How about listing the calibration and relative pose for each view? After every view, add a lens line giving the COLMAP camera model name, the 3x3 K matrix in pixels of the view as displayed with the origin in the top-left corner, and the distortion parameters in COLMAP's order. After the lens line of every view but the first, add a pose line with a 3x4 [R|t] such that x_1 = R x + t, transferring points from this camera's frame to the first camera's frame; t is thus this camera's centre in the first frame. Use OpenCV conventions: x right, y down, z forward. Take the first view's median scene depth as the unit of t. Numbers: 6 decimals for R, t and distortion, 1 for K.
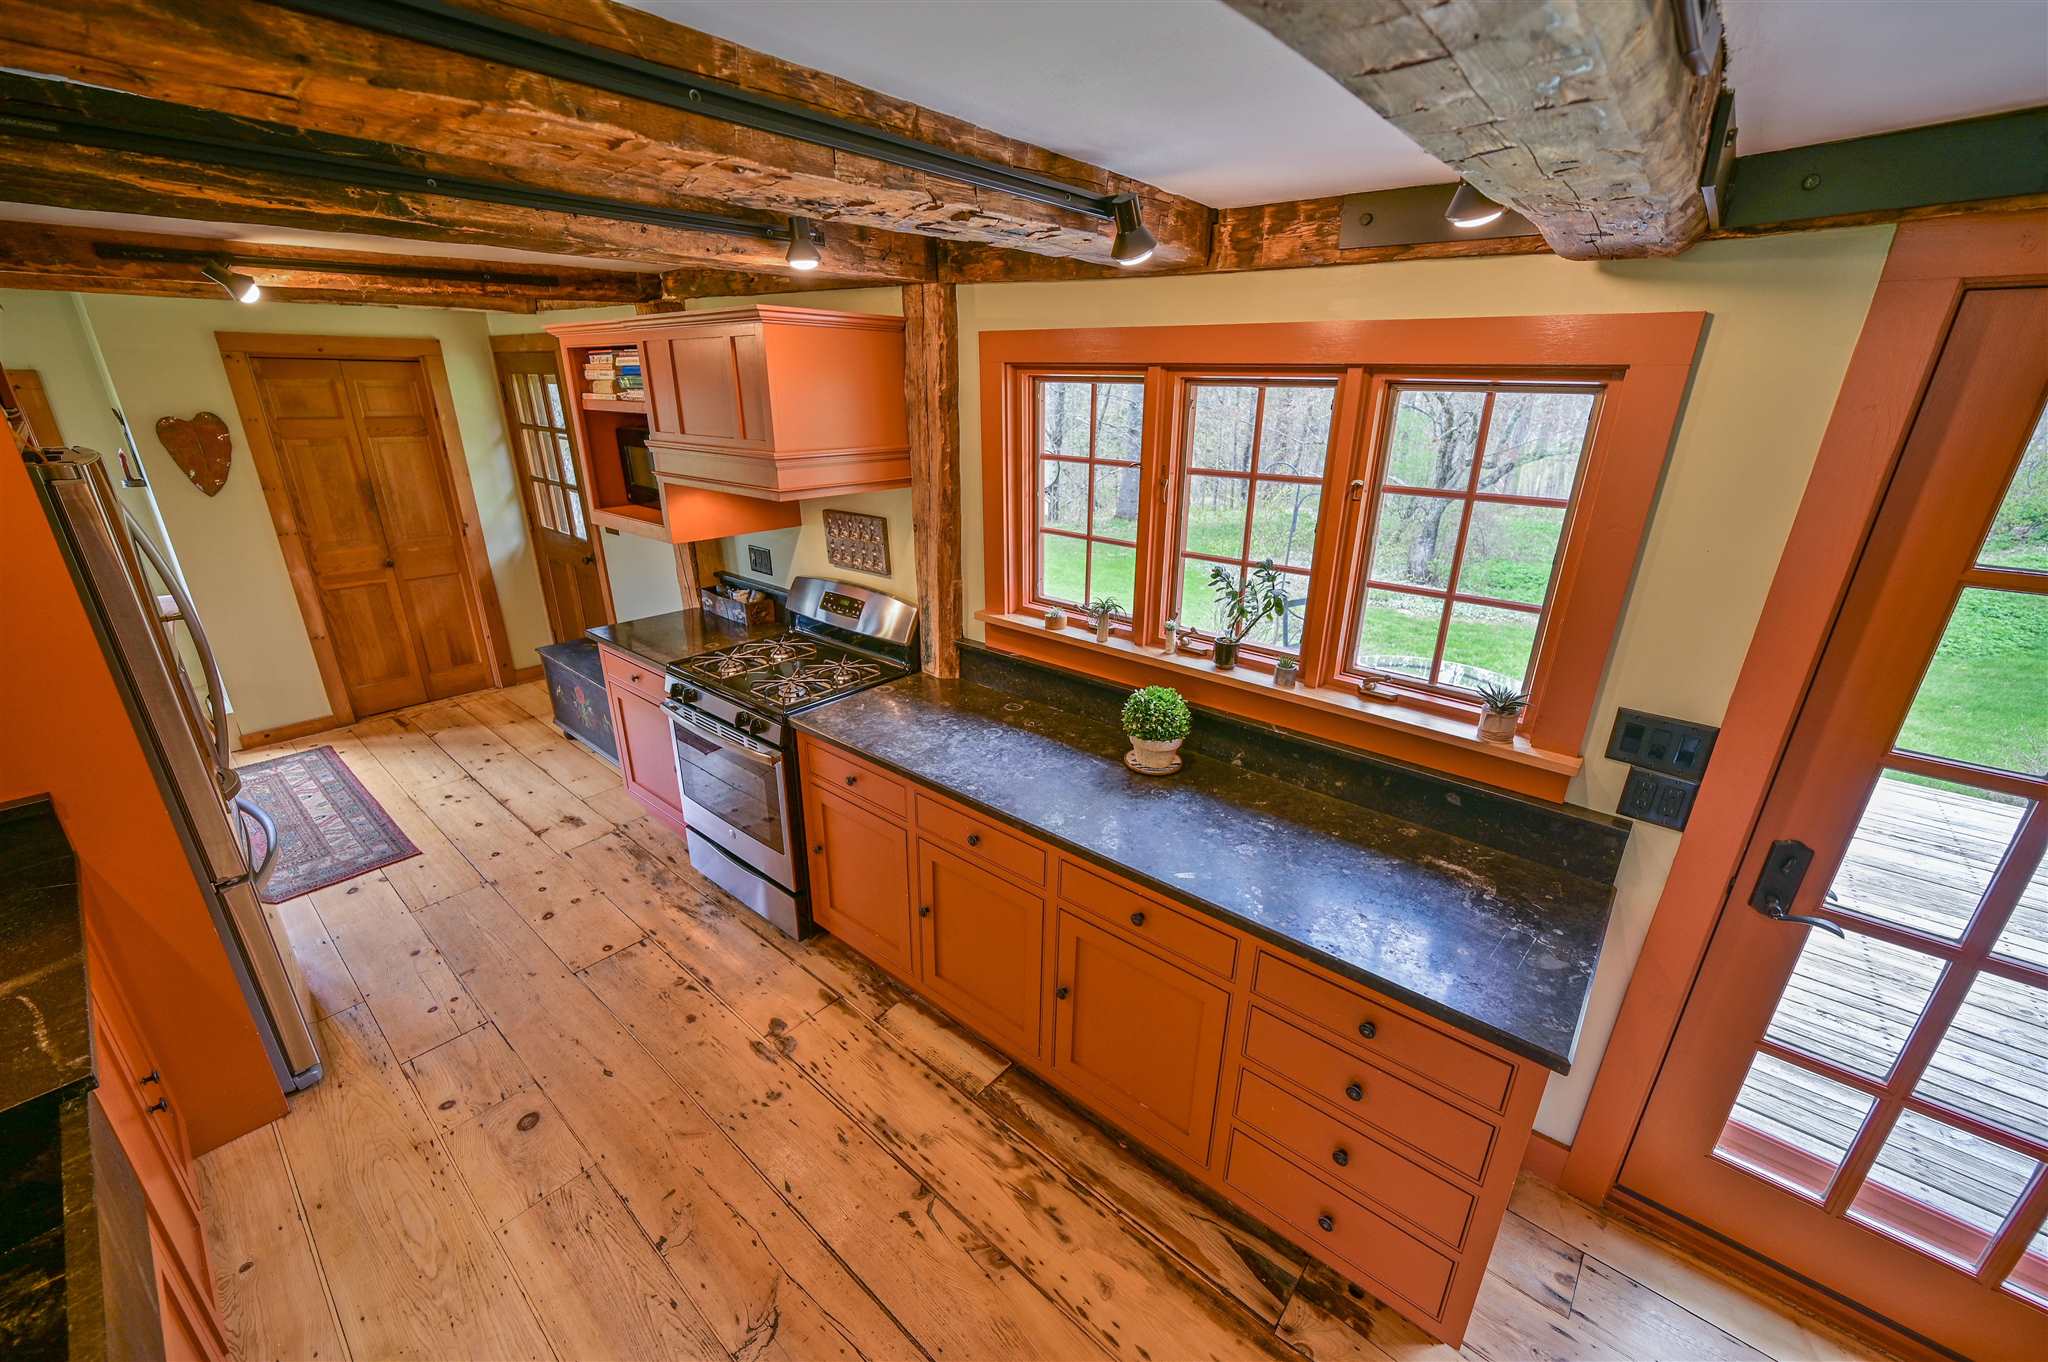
lens RADIAL K [[803.7, 0, 1025.4], [0, 803.7, 684.7], [0, 0, 1]] dist [-0.001259, -0.000157]
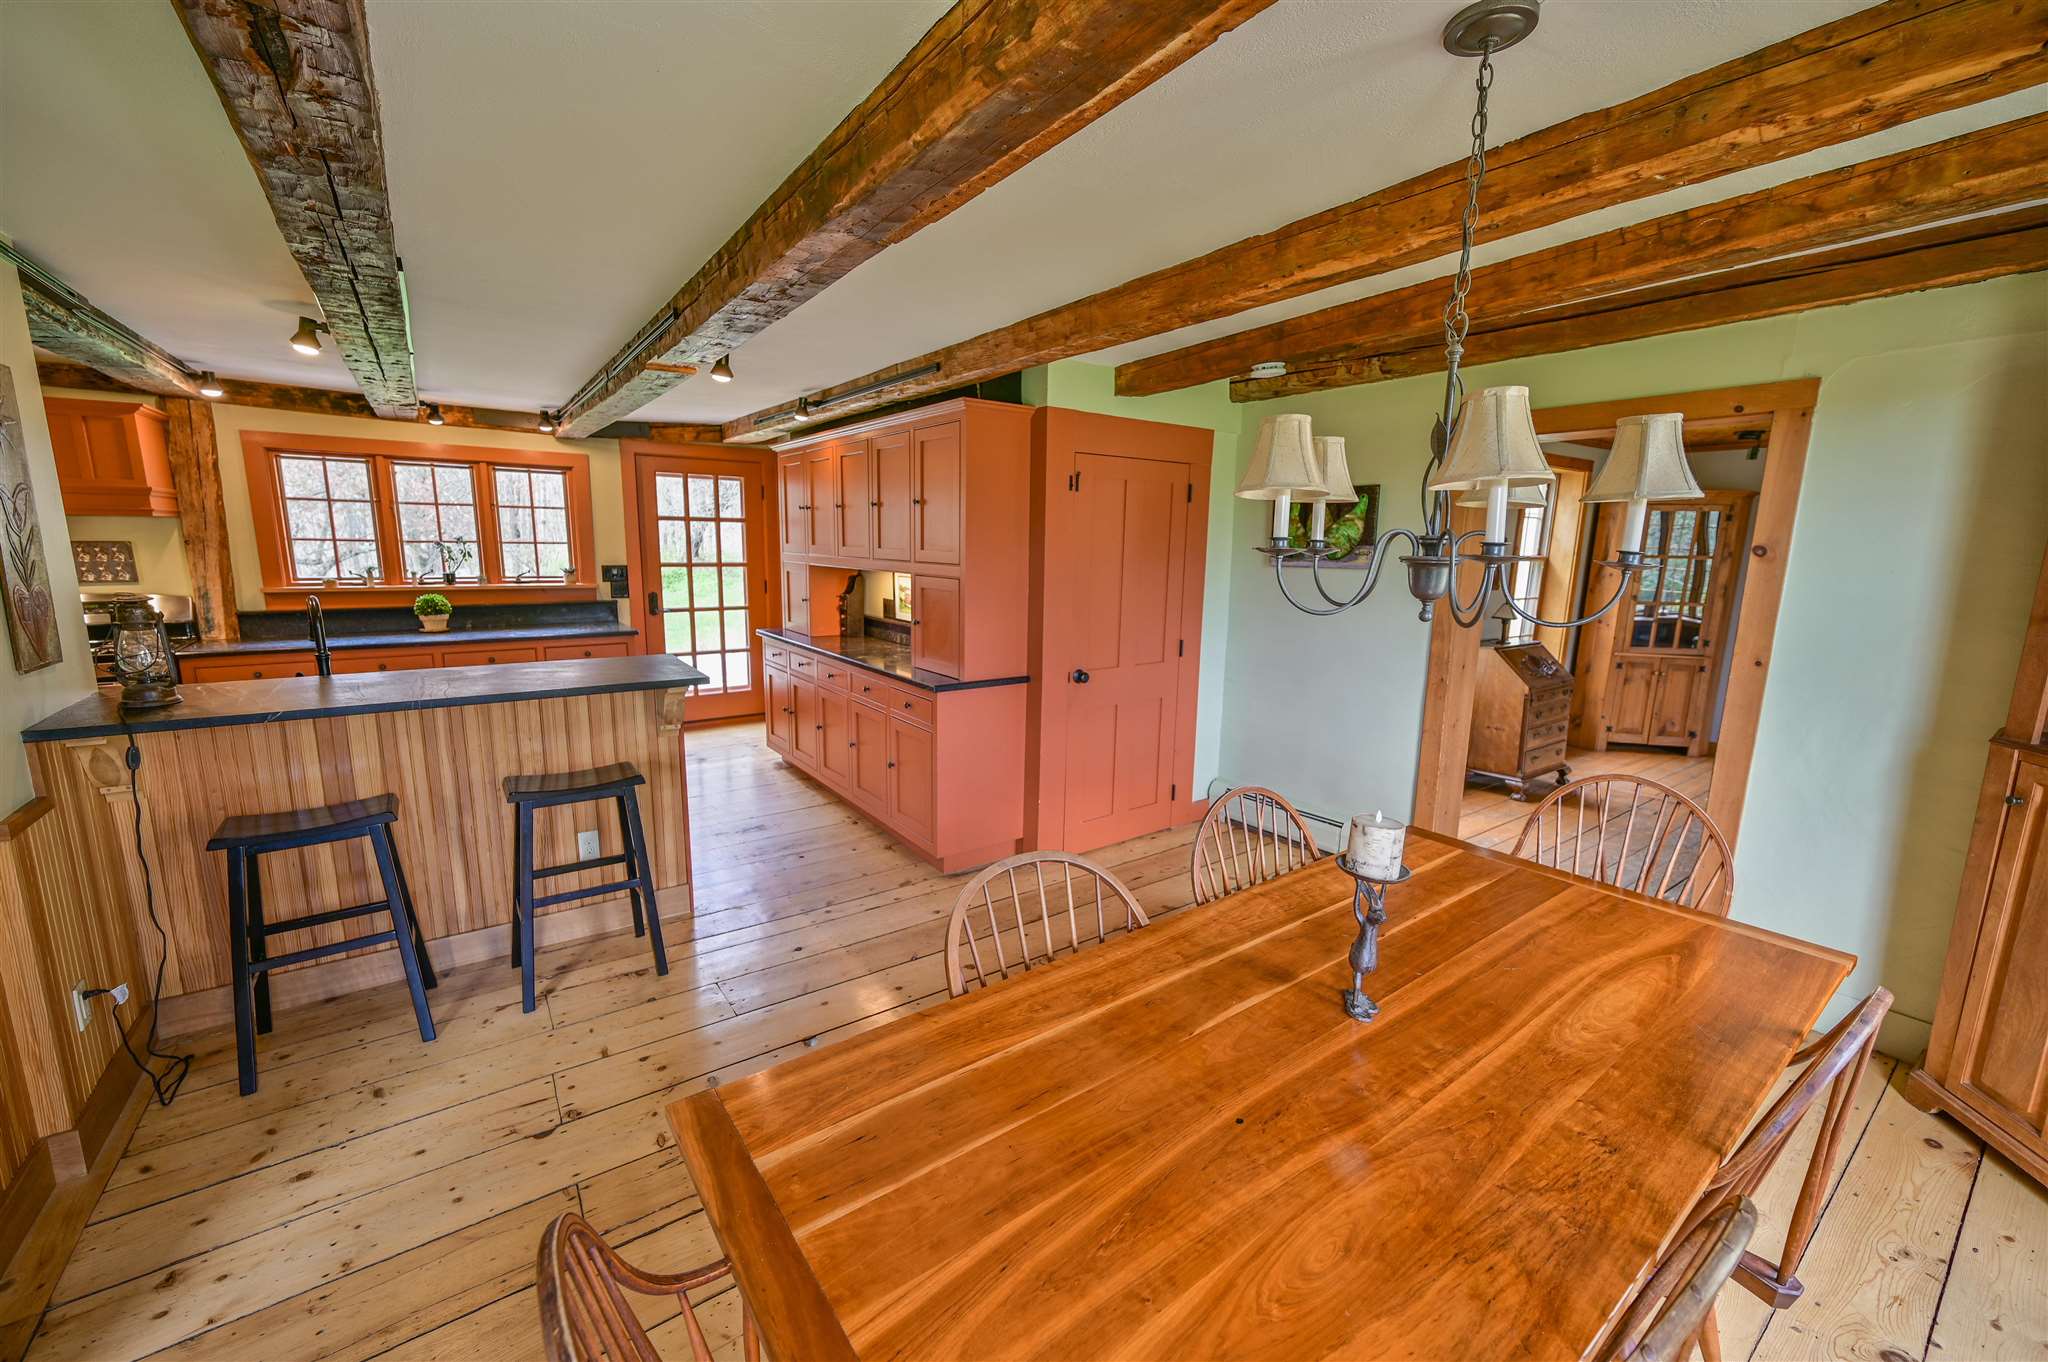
lens RADIAL K [[807.6, 0, 1020.2], [0, 807.6, 681.4], [0, 0, 1]] dist [-0.002241, 0.000466]
pose [[0.236107, -0.181349, 0.954655, -1.586636], [0.331617, 0.938490, 0.096263, 0.544331], [-0.913391, 0.293851, 0.281723, -1.035999]]
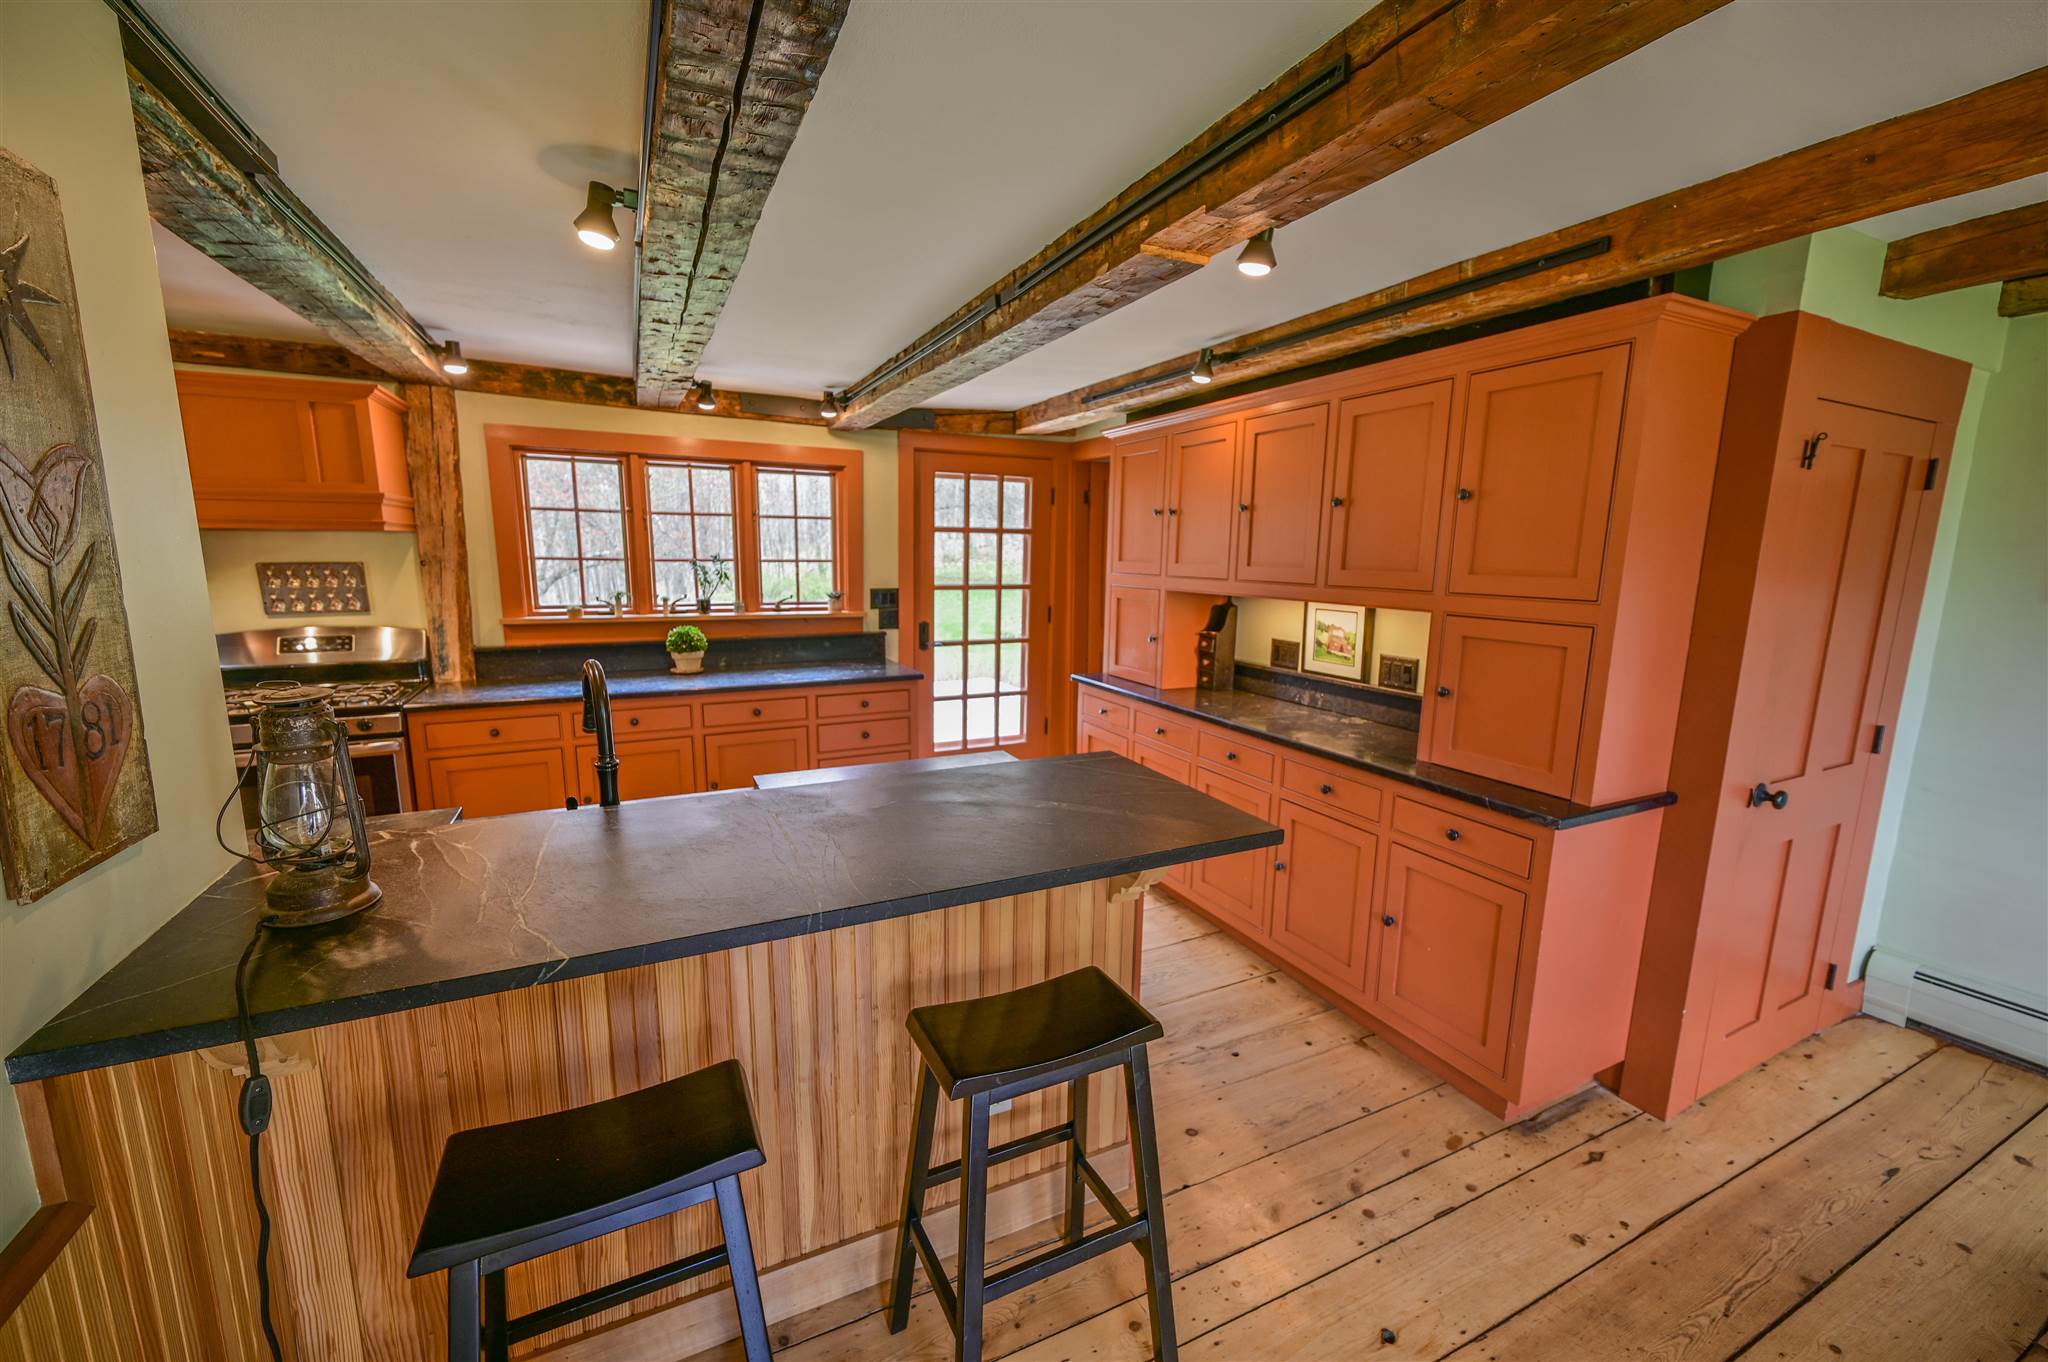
lens RADIAL K [[807.6, 0, 1020.2], [0, 807.6, 681.4], [0, 0, 1]] dist [-0.002241, 0.000466]
pose [[0.398555, -0.159204, 0.903221, -1.145488], [0.320046, 0.947053, 0.025707, 0.305278], [-0.859491, 0.278827, 0.428405, -0.373752]]
